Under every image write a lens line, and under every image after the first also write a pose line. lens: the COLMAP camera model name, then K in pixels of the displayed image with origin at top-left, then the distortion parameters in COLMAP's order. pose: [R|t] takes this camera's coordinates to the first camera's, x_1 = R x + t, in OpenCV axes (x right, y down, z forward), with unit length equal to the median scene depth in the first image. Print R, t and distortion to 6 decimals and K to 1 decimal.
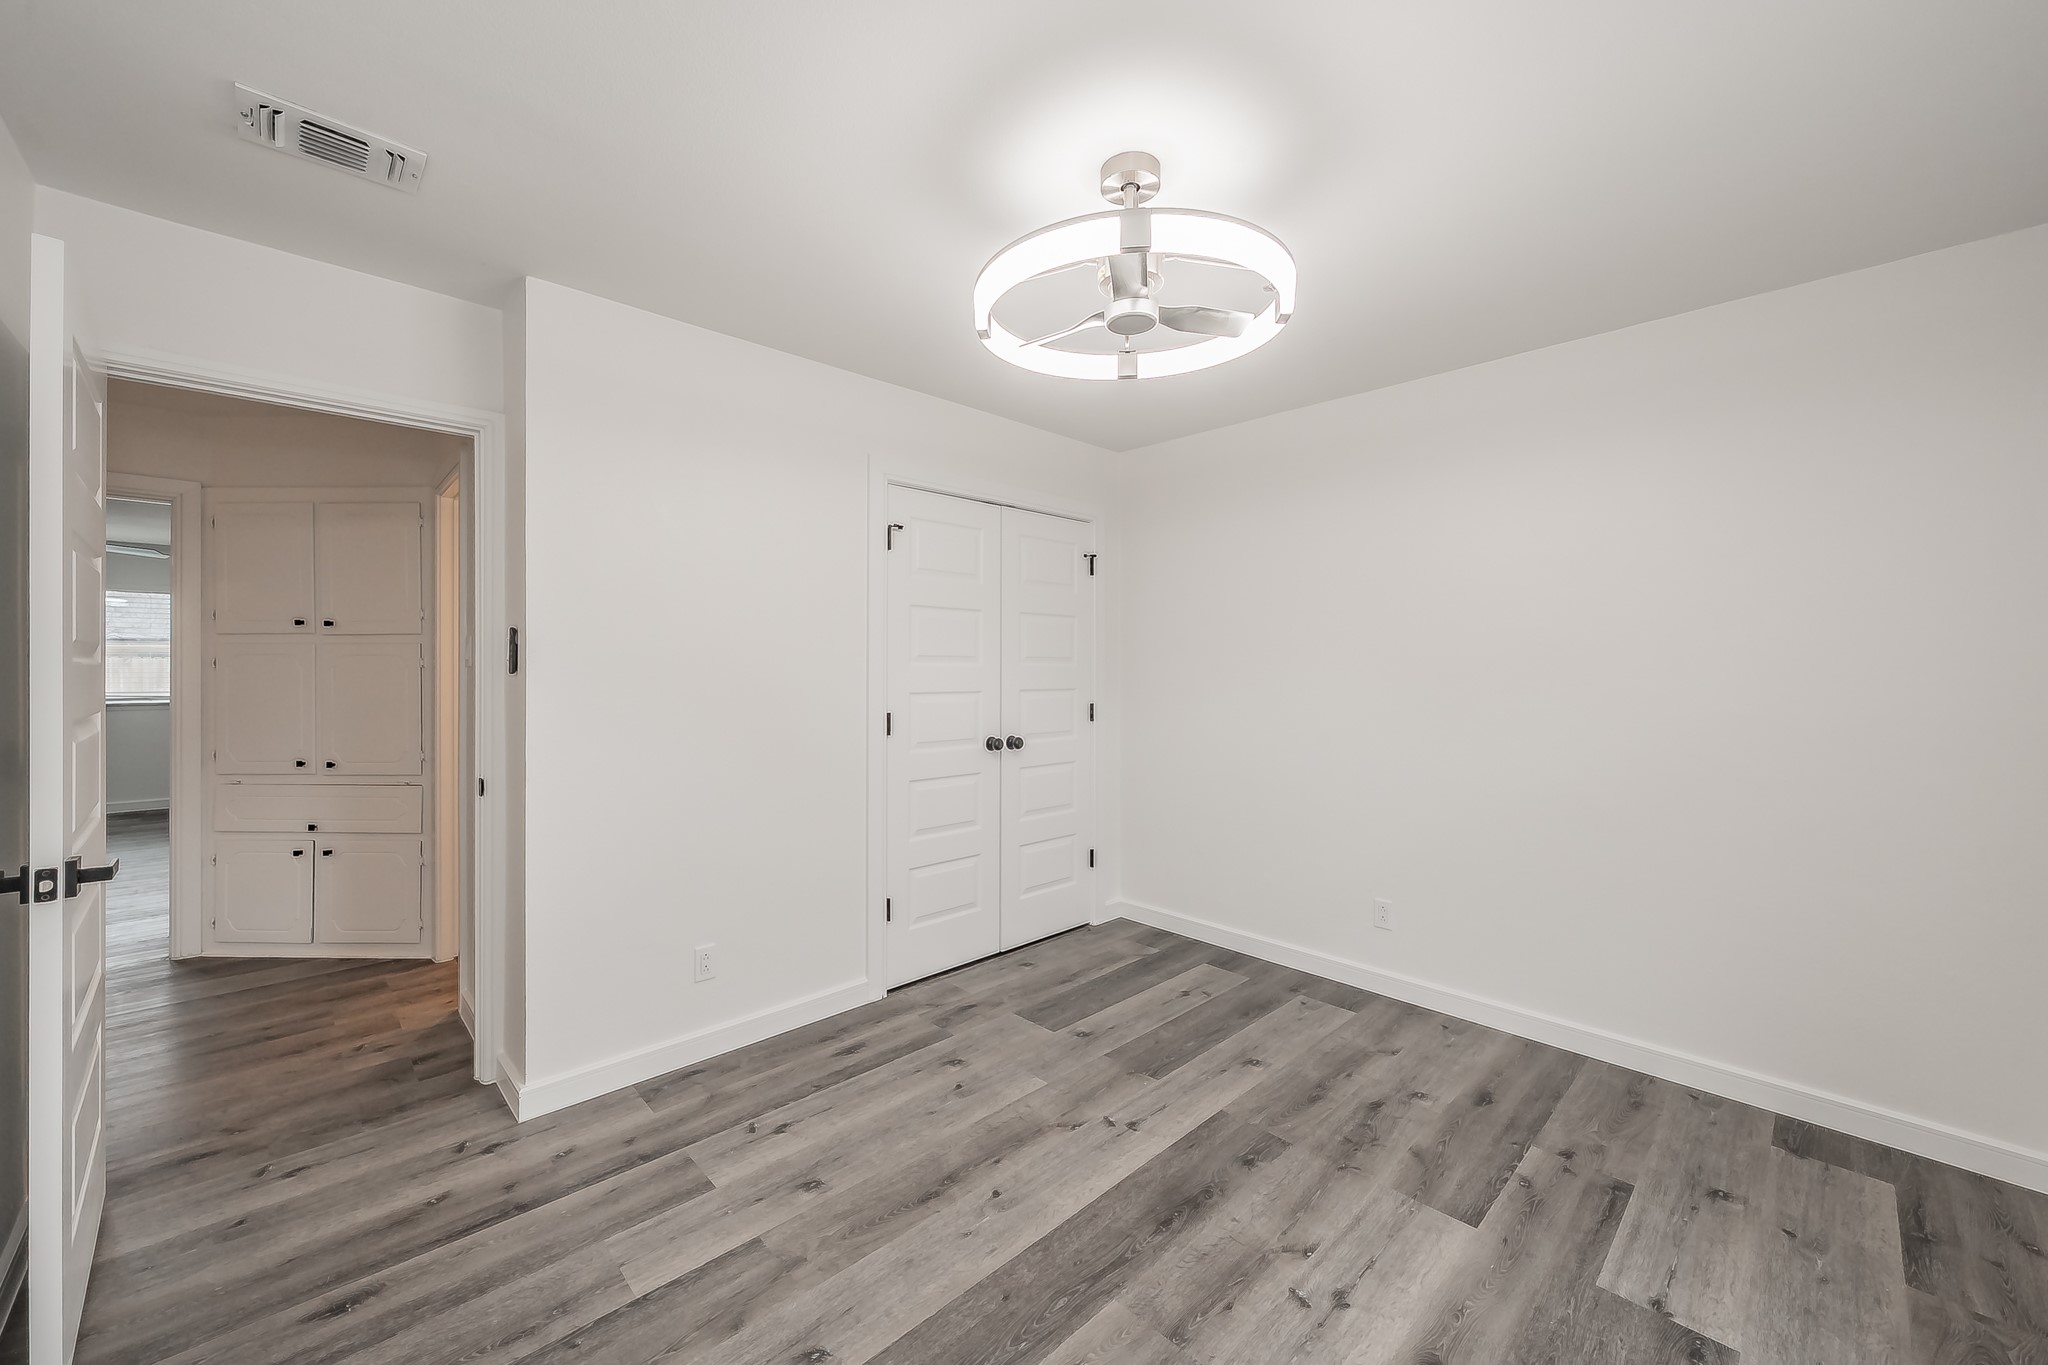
lens RADIAL K [[812.0, 0, 1042.9], [0, 812.0, 656.6], [0, 0, 1]] dist [0.001605, -0.000214]
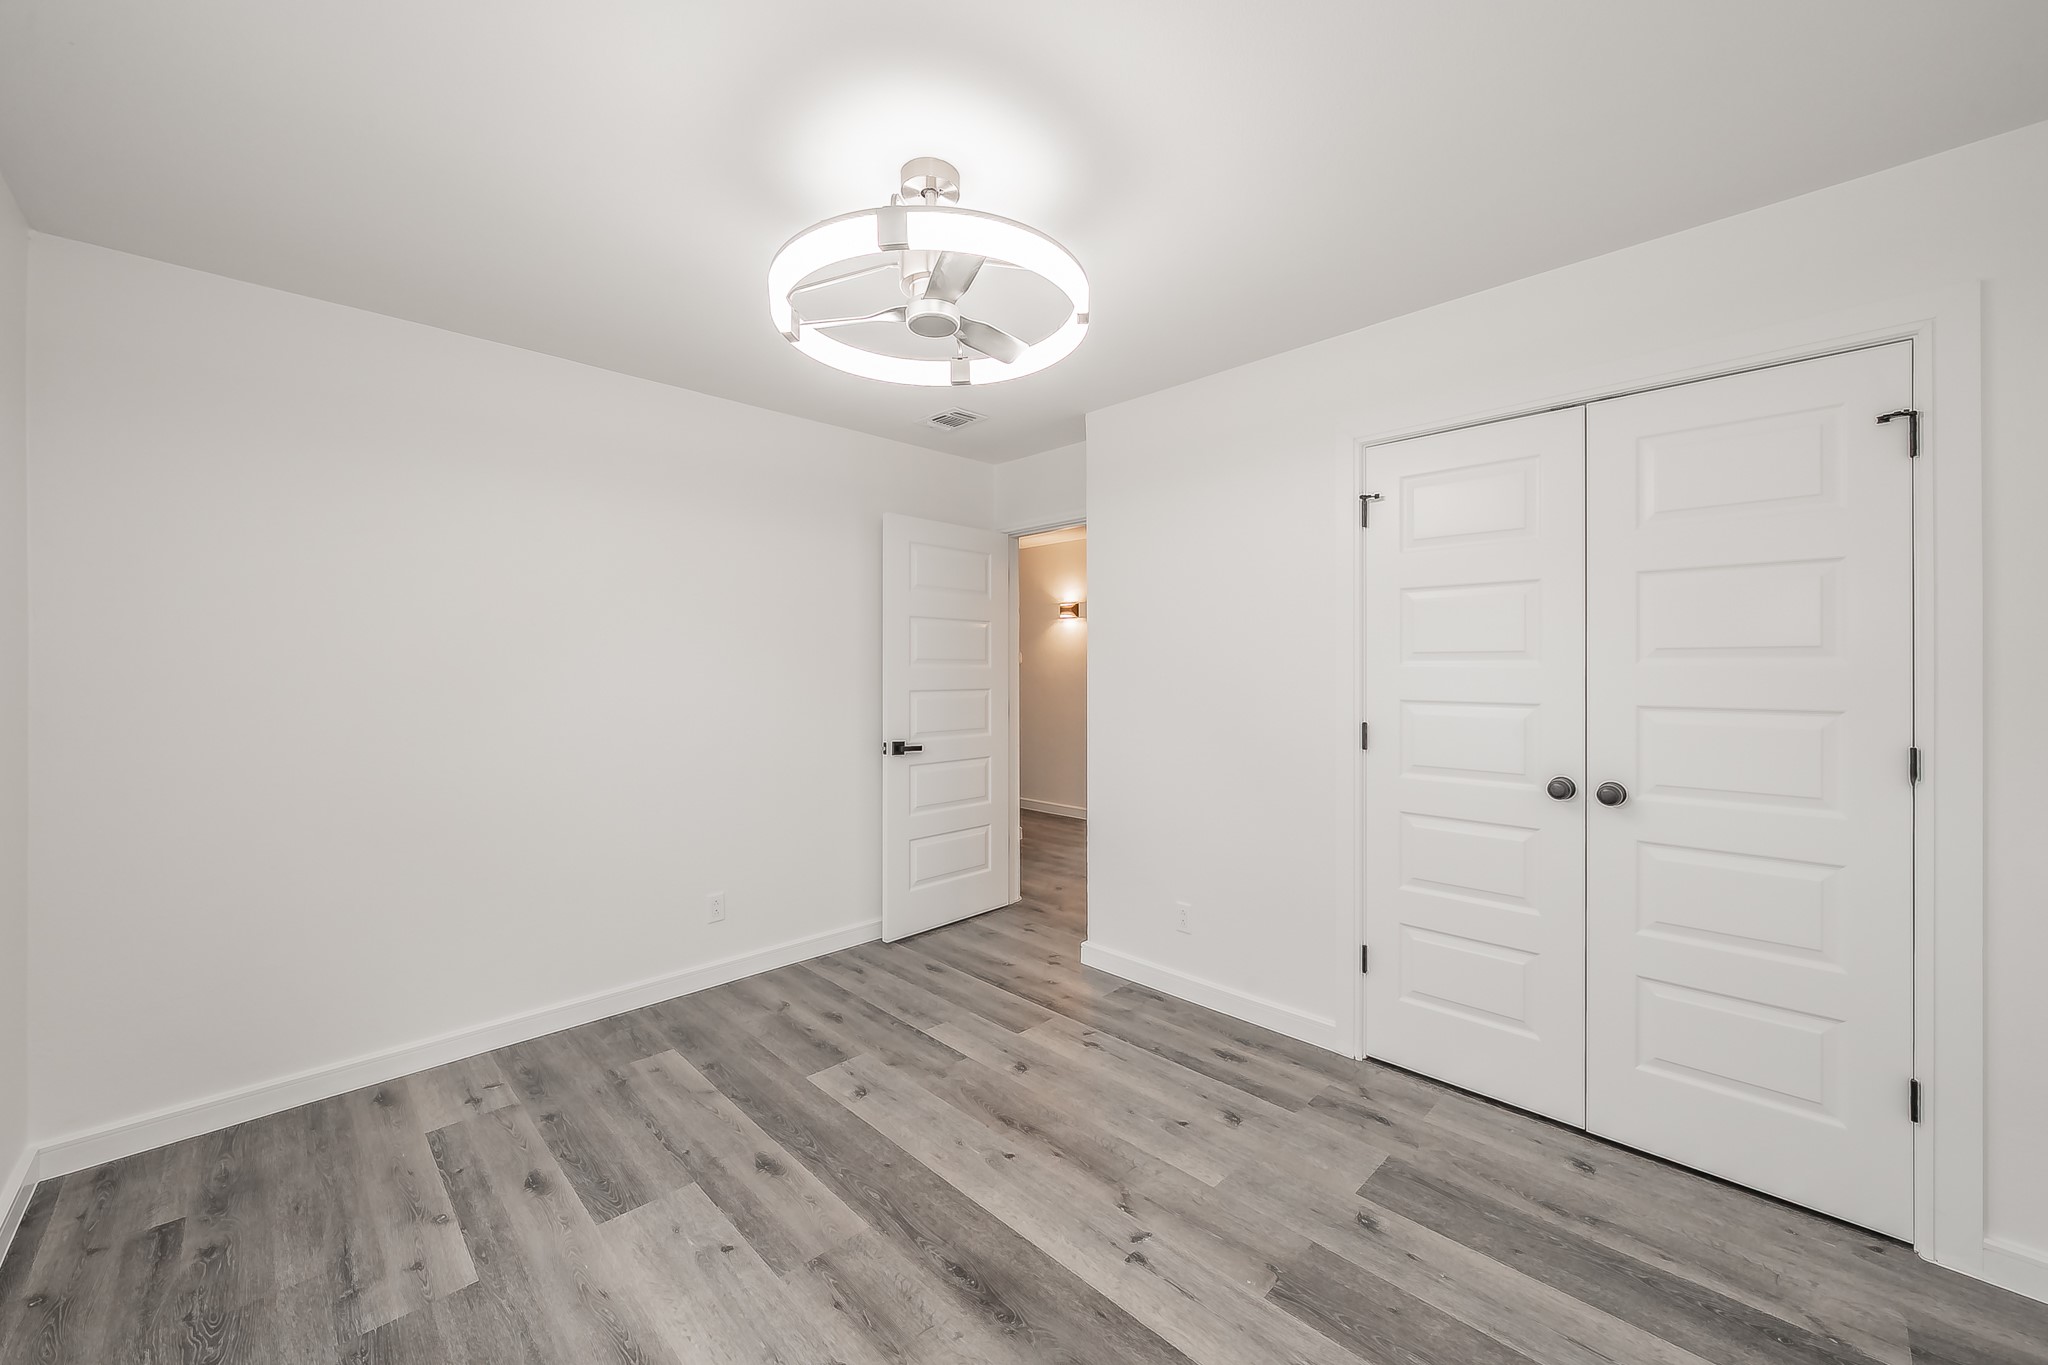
lens RADIAL K [[807.1, 0, 1013.4], [0, 807.1, 669.5], [0, 0, 1]] dist [-0.000046, -0.000064]
pose [[-0.033328, -0.002826, -0.999440, 0.917119], [0.012938, 0.999911, -0.003259, 0.018903], [0.999361, -0.013039, -0.033289, 0.950898]]
